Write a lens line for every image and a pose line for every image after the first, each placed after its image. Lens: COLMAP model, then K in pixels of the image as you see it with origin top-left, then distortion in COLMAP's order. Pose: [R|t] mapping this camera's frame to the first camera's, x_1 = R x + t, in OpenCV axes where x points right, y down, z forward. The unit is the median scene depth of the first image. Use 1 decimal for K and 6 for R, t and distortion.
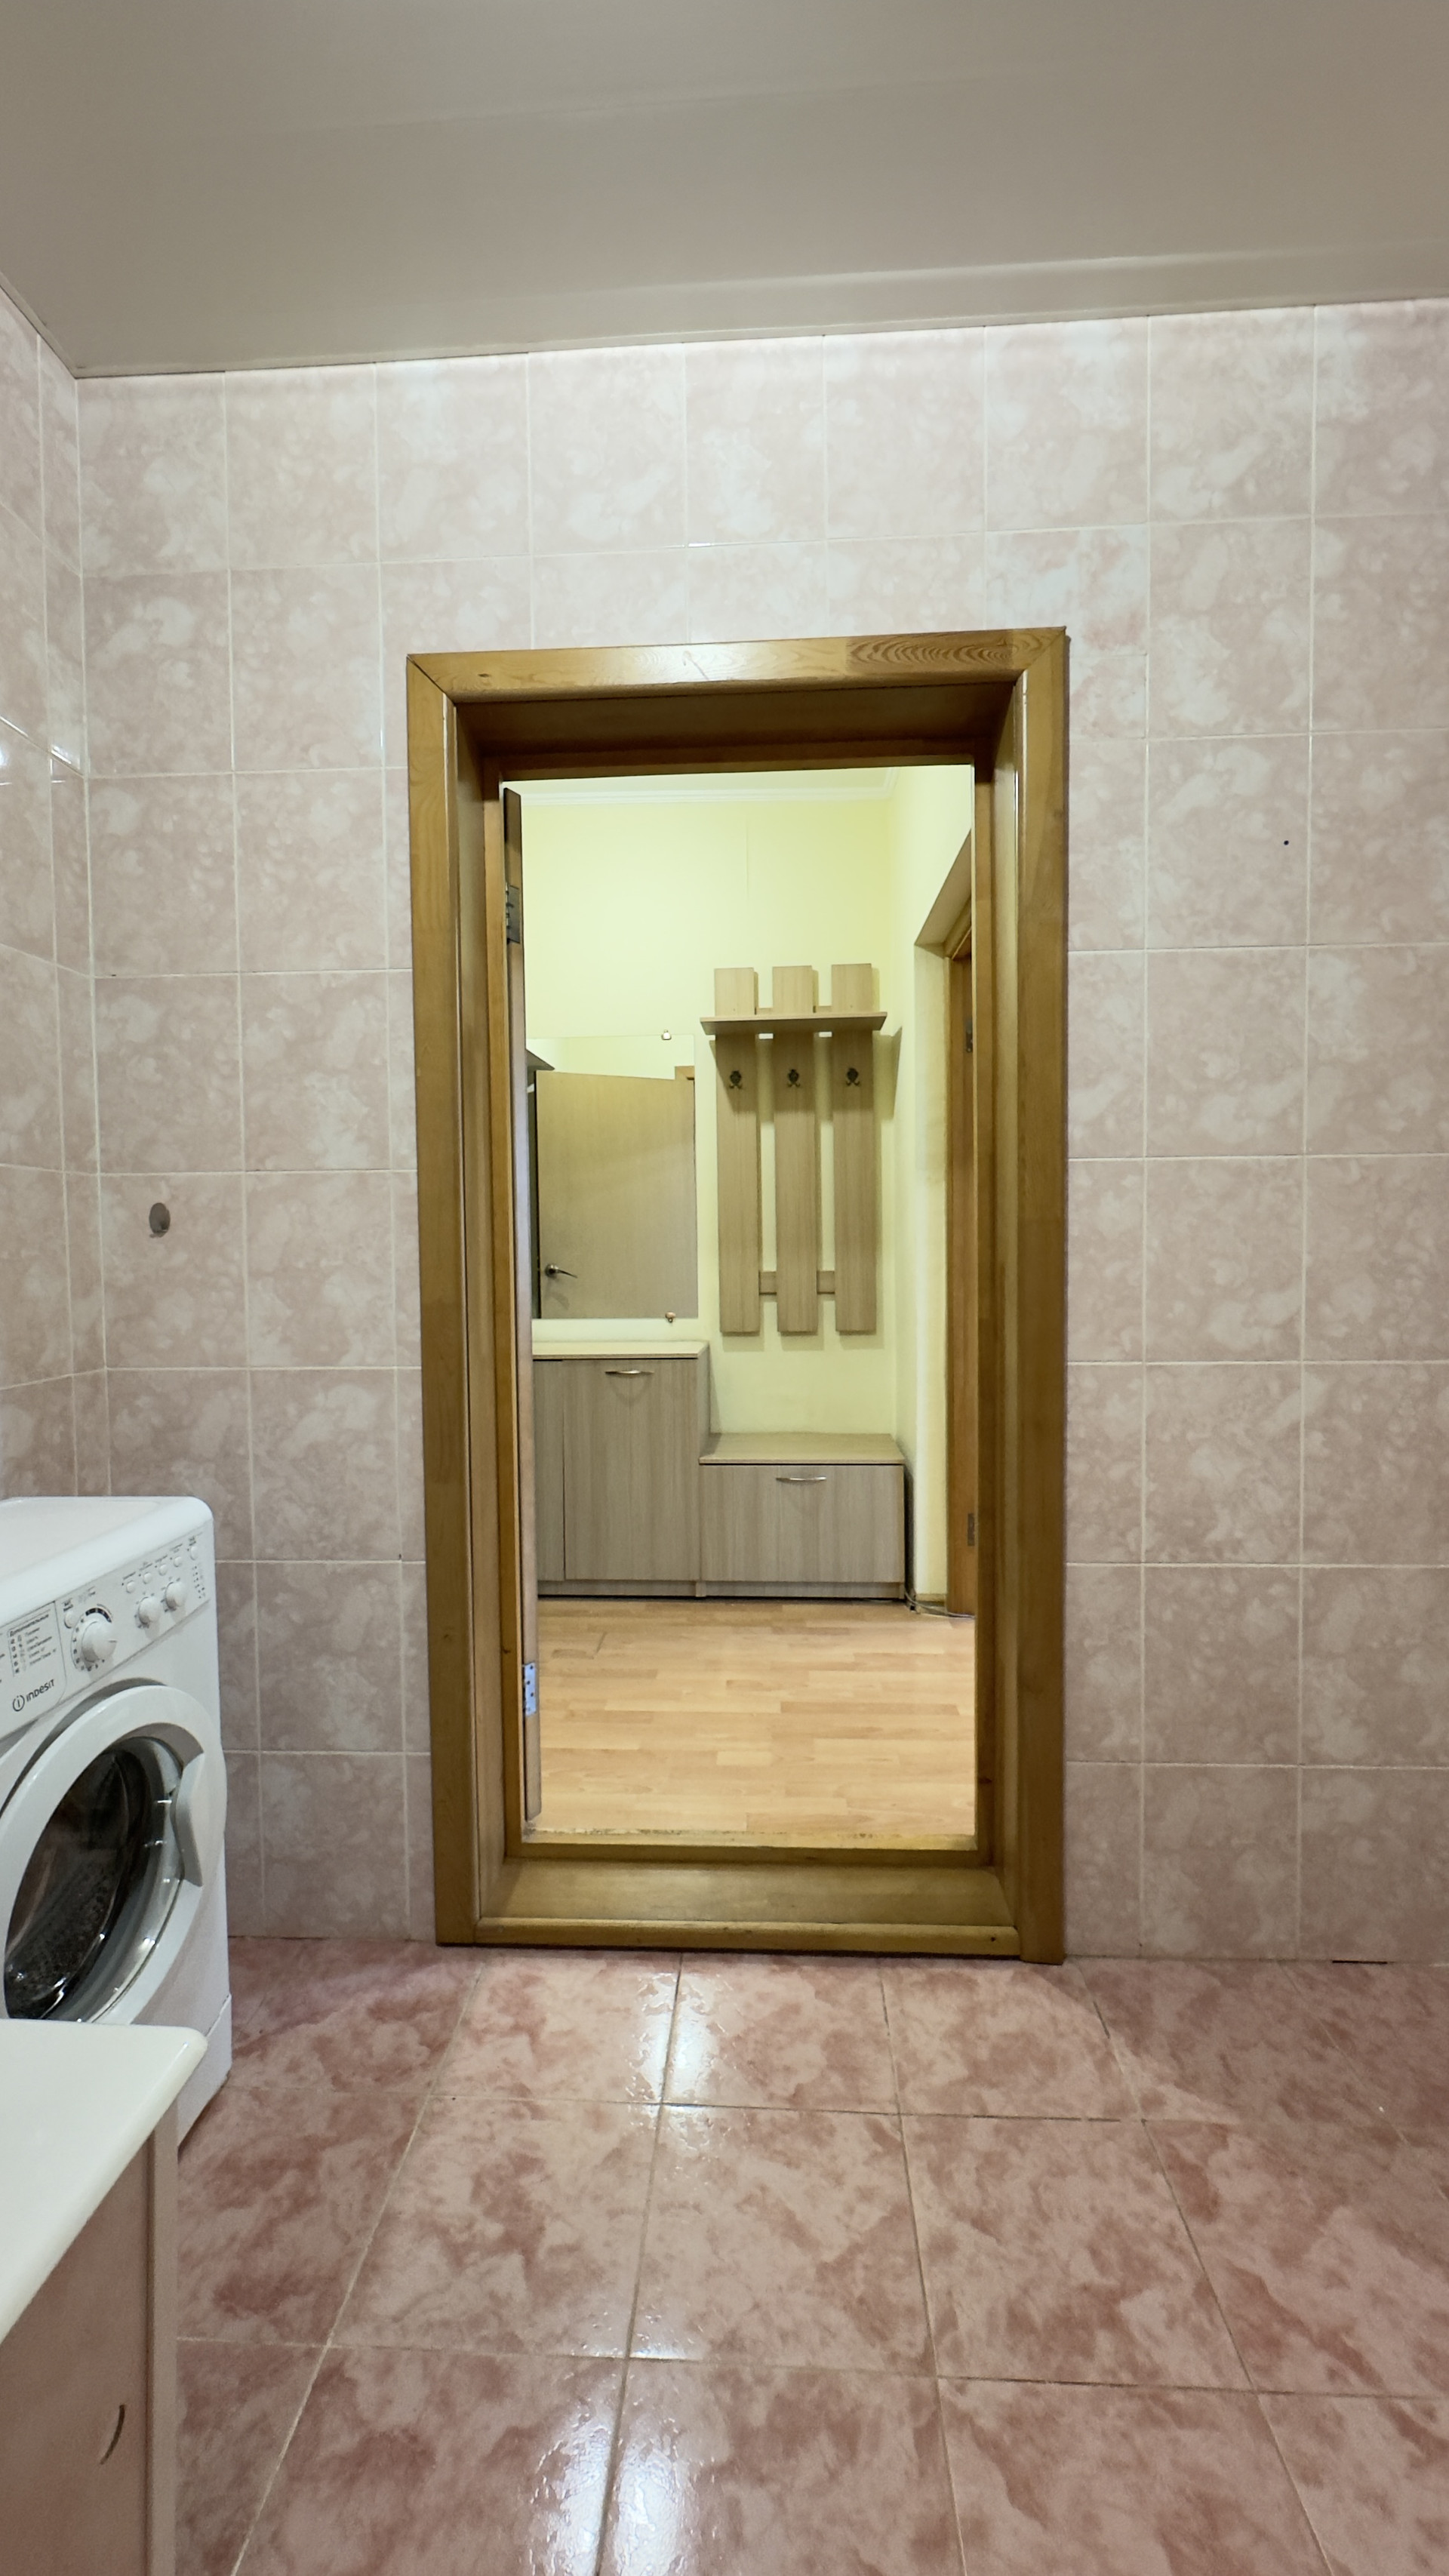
lens RADIAL K [[1026.5, 0, 722.2], [0, 1026.5, 1291.7], [0, 0, 1]] dist [-0.004250, 0.000350]
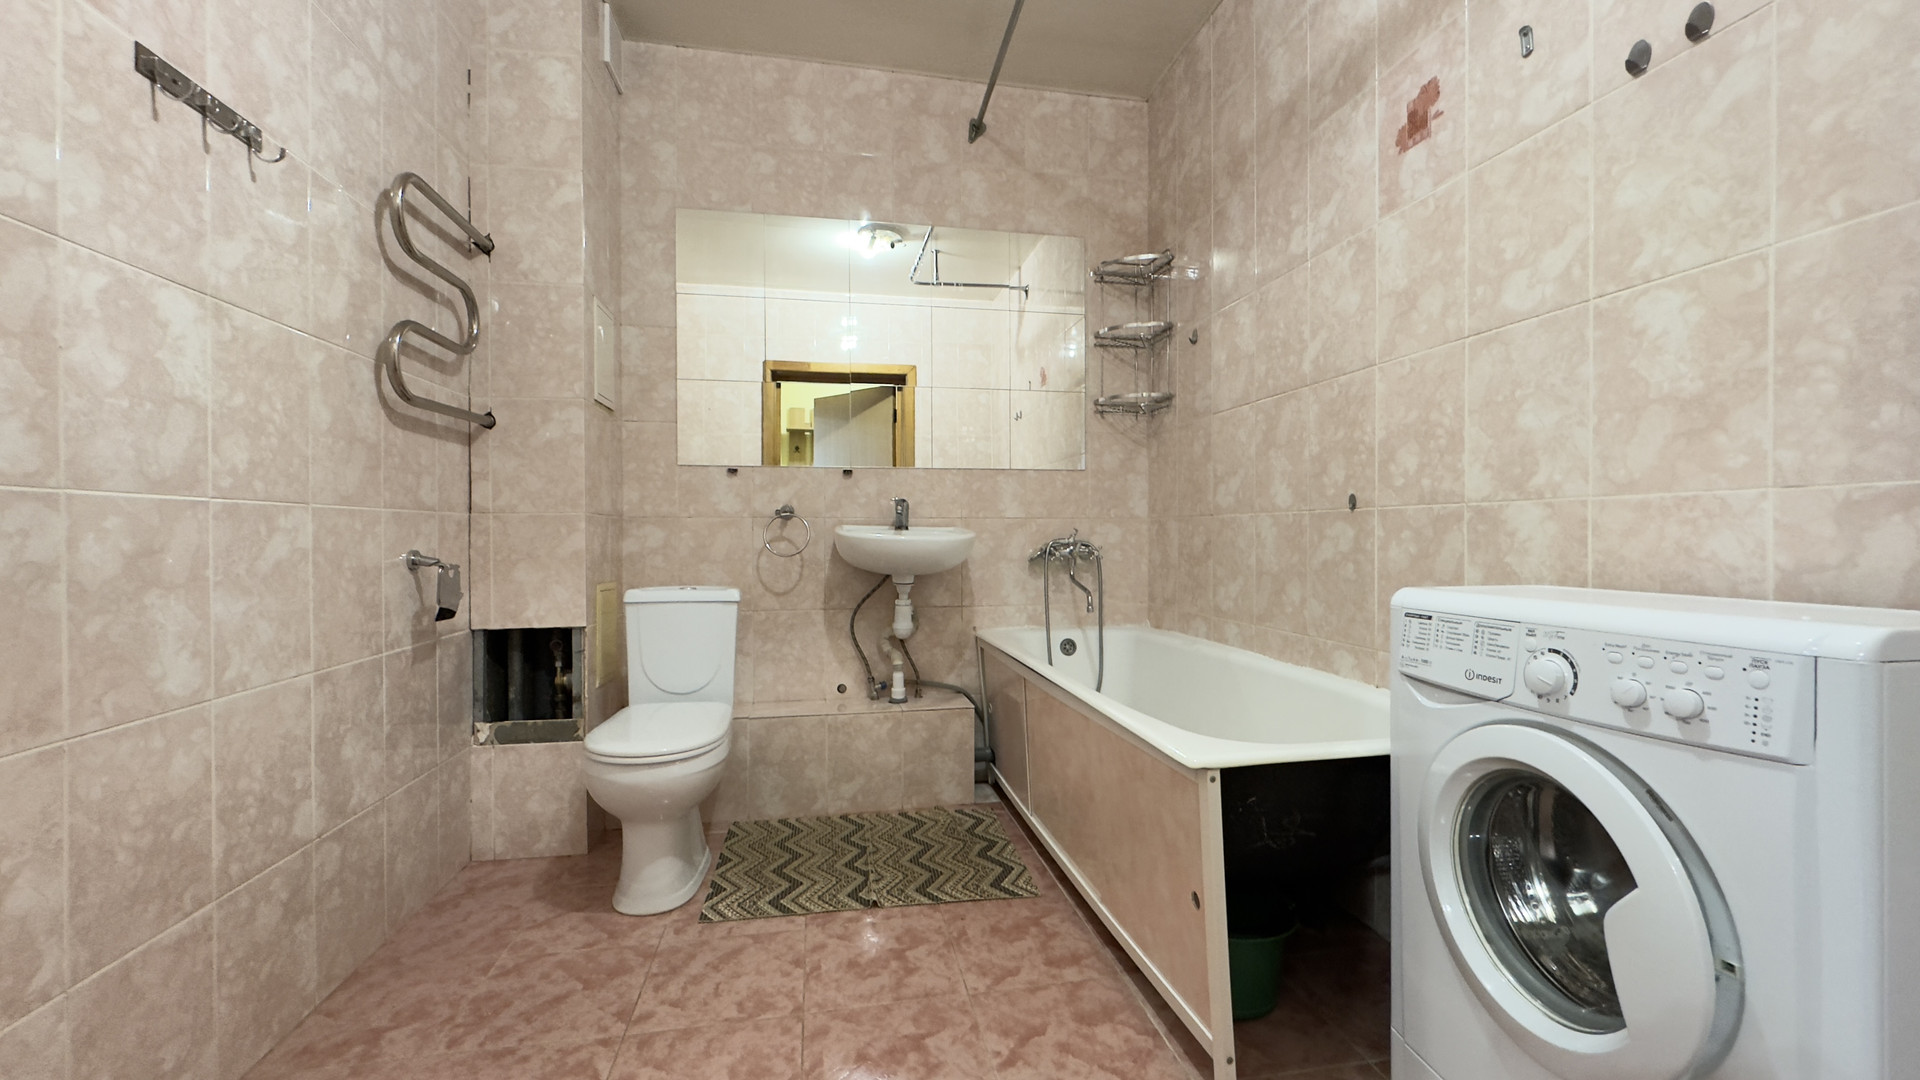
lens RADIAL K [[765.1, 0, 961.7], [0, 765.1, 536.9], [0, 0, 1]] dist [-0.004250, 0.000350]
pose [[-0.970631, 0.013605, -0.240190, 0.193762], [0.002108, 0.998842, 0.048058, 0.142090], [0.240566, 0.046140, -0.969536, 1.572275]]
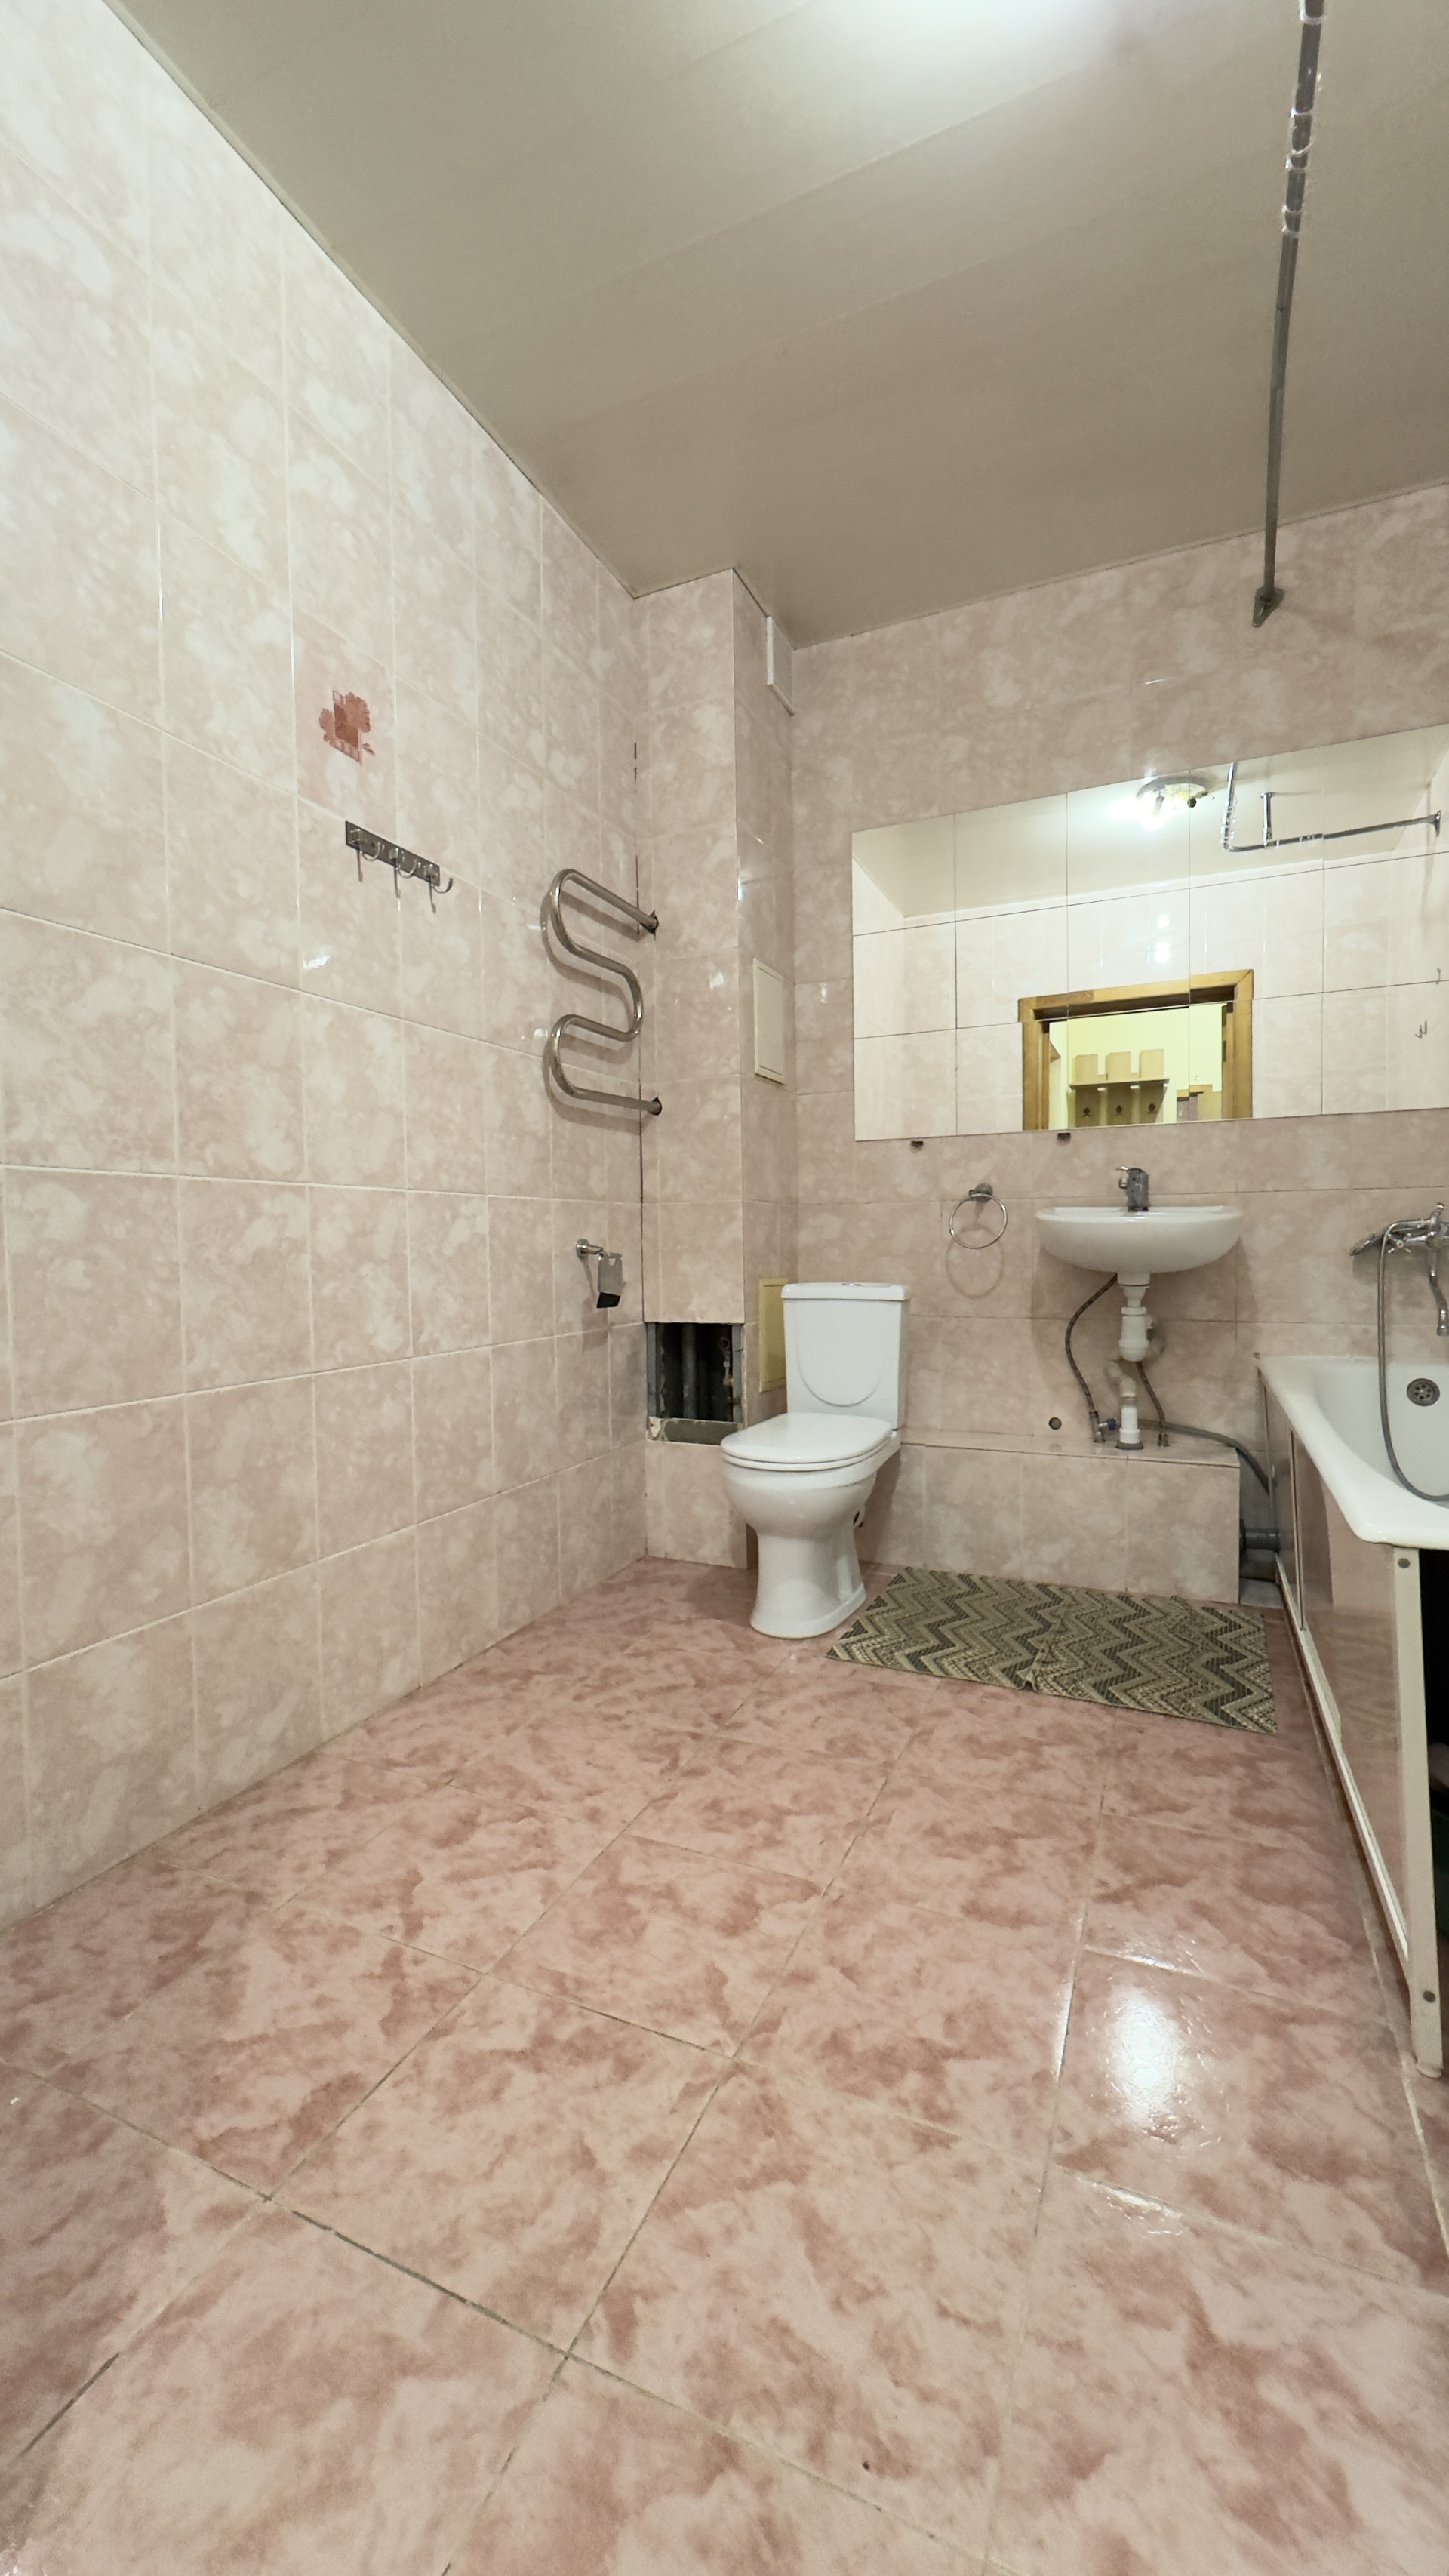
lens RADIAL K [[1026.5, 0, 720.2], [0, 1026.5, 1280.3], [0, 0, 1]] dist [-0.004250, 0.000350]
pose [[-0.931528, 0.009850, 0.363536, -0.144347], [0.038825, 0.996614, 0.072483, 0.183308], [-0.361591, 0.081634, -0.928756, 1.696583]]
